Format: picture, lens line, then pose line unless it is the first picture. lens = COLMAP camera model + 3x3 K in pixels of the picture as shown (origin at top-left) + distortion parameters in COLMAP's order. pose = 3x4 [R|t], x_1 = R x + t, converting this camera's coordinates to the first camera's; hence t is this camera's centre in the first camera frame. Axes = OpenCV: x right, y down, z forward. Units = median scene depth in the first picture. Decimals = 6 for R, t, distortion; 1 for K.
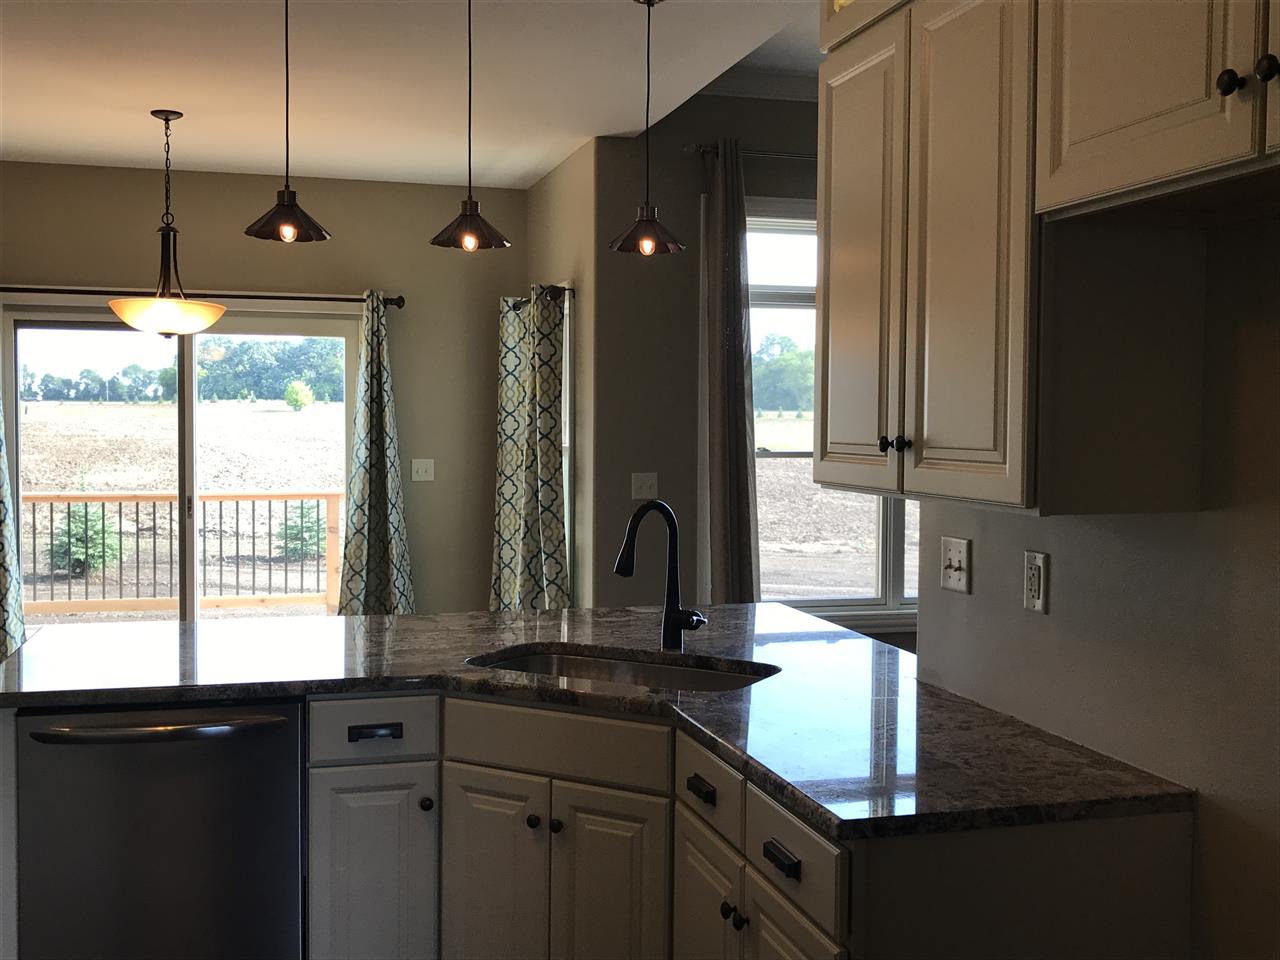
lens RADIAL K [[1317.5, 0, 642.1], [0, 1317.5, 478.1], [0, 0, 1]] dist [0.016407, 0.000000]
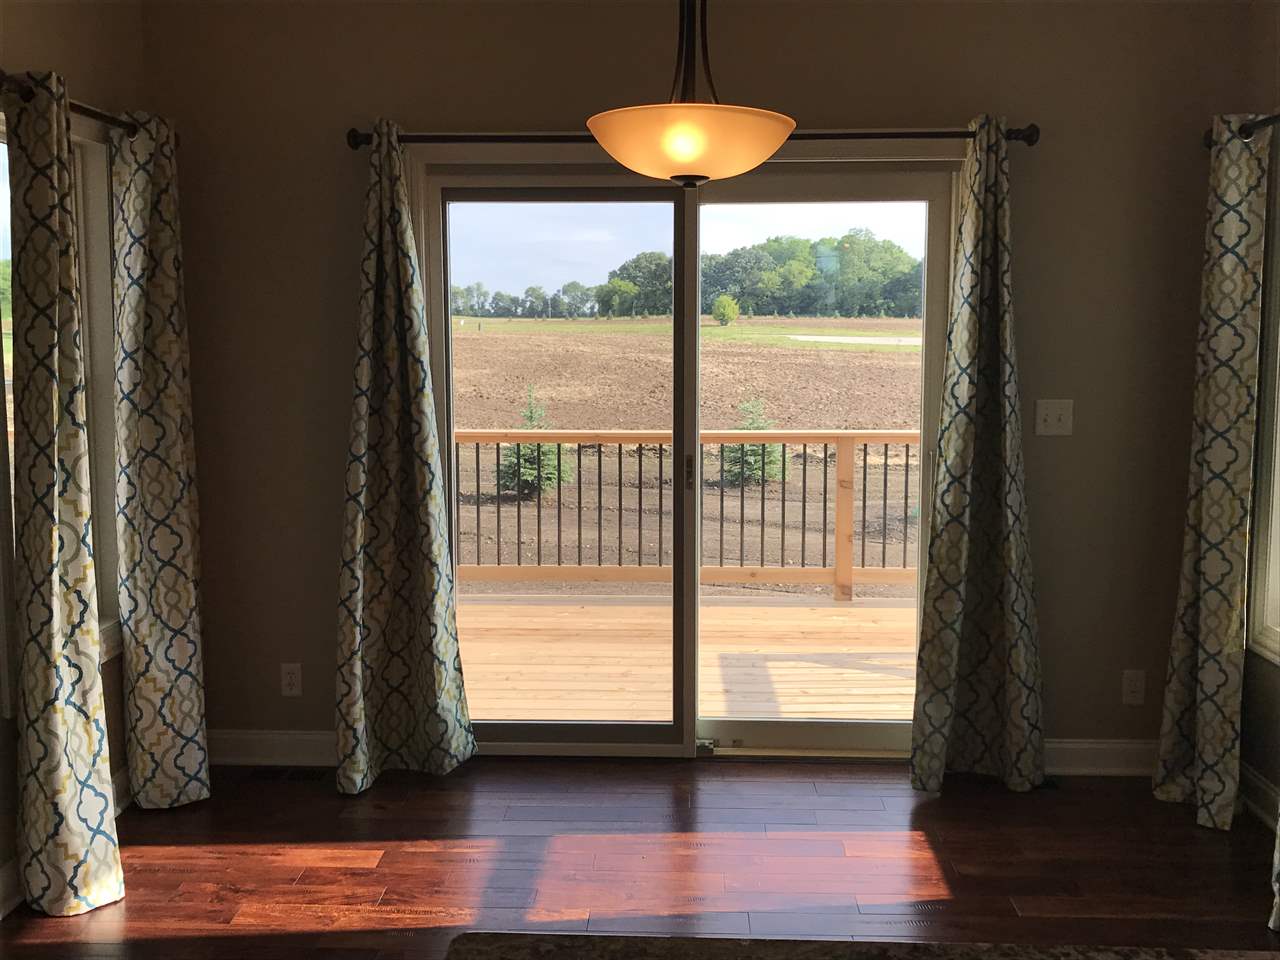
lens RADIAL K [[1317.5, 0, 641.4], [0, 1317.5, 480.9], [0, 0, 1]] dist [0.016407, 0.000000]
pose [[0.950762, 0.027290, -0.308718, -0.162514], [-0.006420, 0.997636, 0.068418, -0.017781], [0.309856, -0.063067, 0.948690, 0.372773]]
